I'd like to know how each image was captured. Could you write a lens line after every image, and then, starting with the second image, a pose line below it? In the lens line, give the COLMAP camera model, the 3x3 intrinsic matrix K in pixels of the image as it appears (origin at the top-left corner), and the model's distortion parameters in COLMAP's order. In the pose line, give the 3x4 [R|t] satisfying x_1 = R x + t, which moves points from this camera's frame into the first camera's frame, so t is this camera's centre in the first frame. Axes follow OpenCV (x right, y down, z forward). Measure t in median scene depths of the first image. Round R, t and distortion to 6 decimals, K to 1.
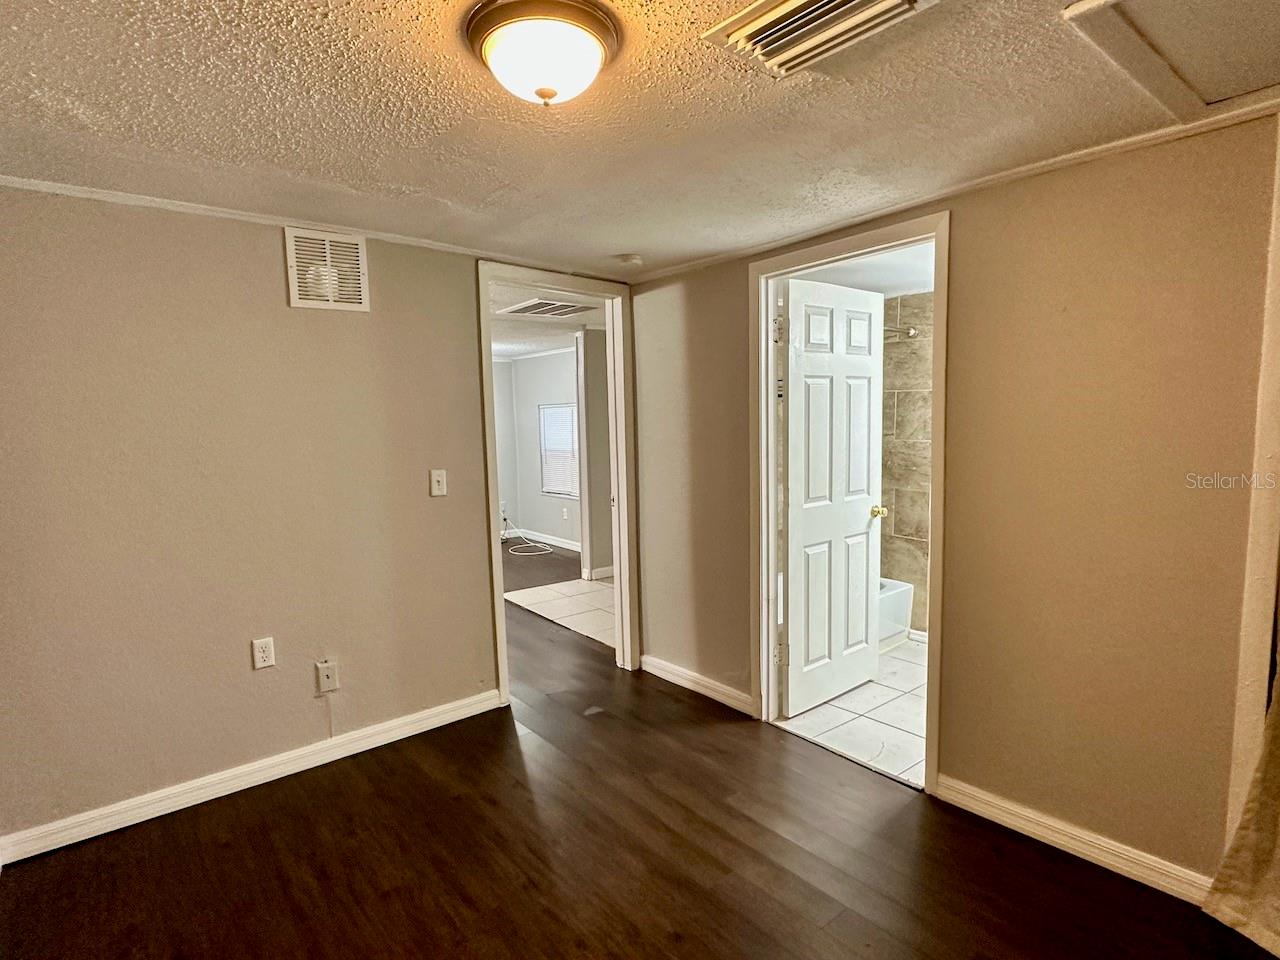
lens RADIAL K [[679.2, 0, 629.4], [0, 679.2, 484.5], [0, 0, 1]] dist [-0.000641, -0.000421]
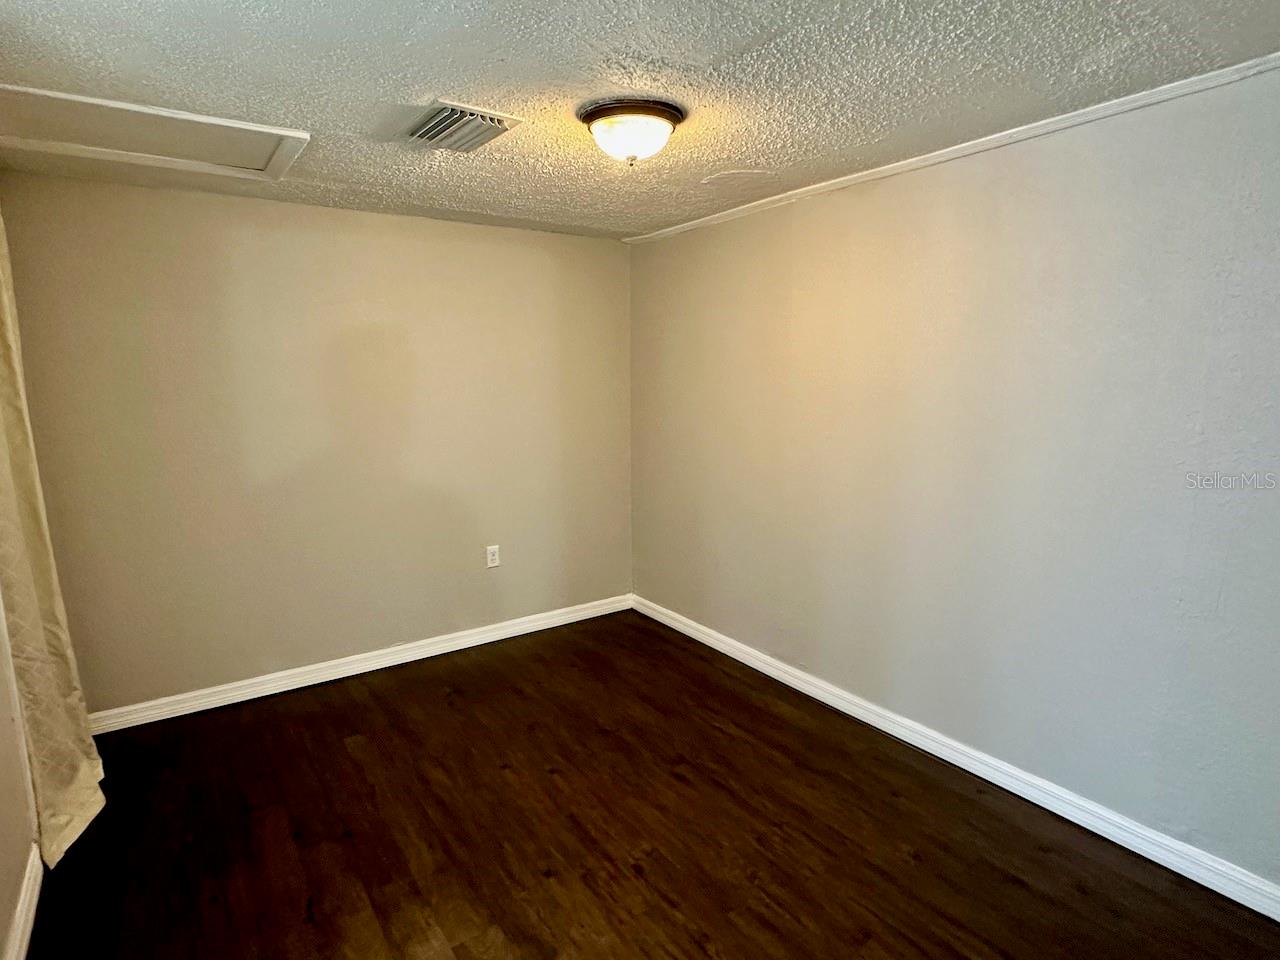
lens RADIAL K [[679.2, 0, 629.4], [0, 679.2, 484.5], [0, 0, 1]] dist [-0.000641, -0.000421]
pose [[-0.997305, 0.022135, 0.069943, -0.142879], [0.039648, 0.964793, 0.260005, -0.193461], [-0.061726, 0.262077, -0.963071, 1.828355]]
